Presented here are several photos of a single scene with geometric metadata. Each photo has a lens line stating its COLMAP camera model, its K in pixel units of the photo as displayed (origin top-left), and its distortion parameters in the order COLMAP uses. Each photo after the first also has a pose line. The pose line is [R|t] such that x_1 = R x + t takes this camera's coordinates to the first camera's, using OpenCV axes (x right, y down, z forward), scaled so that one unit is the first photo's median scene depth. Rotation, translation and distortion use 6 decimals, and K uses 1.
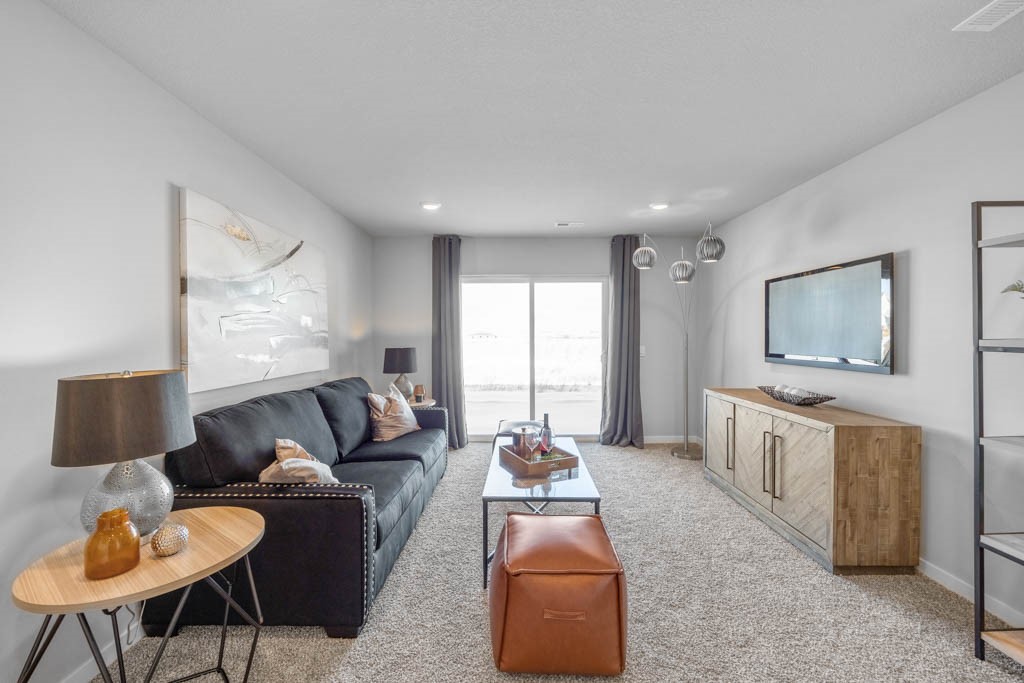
lens RADIAL K [[409.5, 0, 518.5], [0, 409.5, 338.8], [0, 0, 1]] dist [-0.000888, 0.000748]
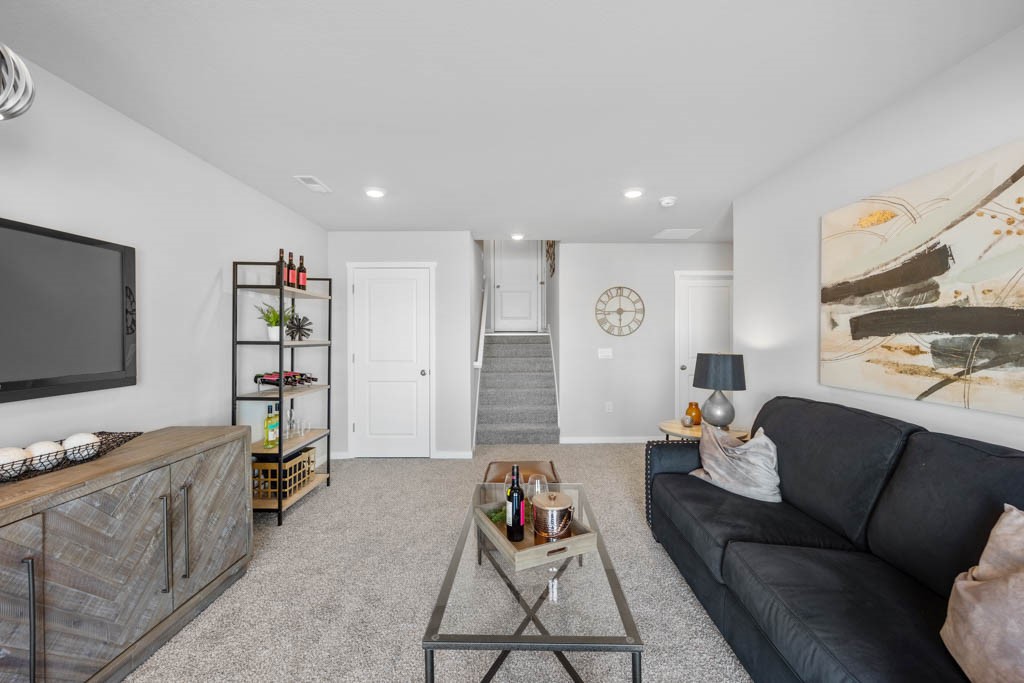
lens RADIAL K [[409.5, 0, 513.2], [0, 409.5, 338.5], [0, 0, 1]] dist [-0.000888, 0.000748]
pose [[-0.999925, 0.006125, 0.010619, 0.051738], [0.006310, 0.999826, 0.017557, -0.017023], [-0.010509, 0.017622, -0.999789, 1.288476]]
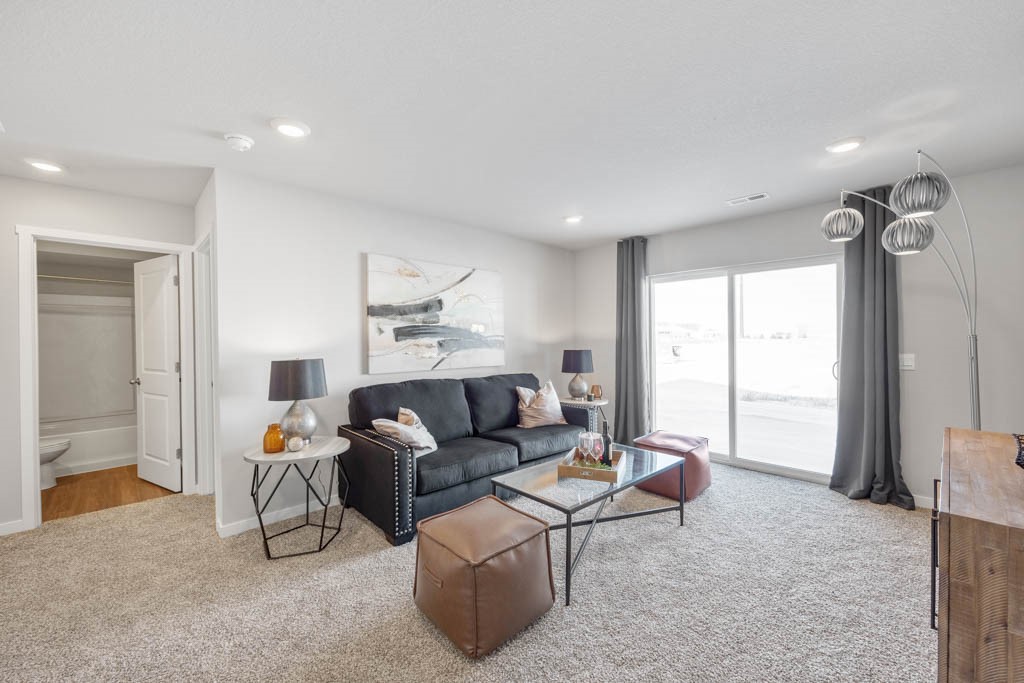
lens RADIAL K [[409.5, 0, 517.9], [0, 409.5, 340.5], [0, 0, 1]] dist [-0.000888, 0.000748]
pose [[0.692522, 0.001604, -0.721395, 0.489635], [-0.001905, 0.999998, 0.000394, -0.003990], [0.721394, 0.001102, 0.692523, 0.155019]]
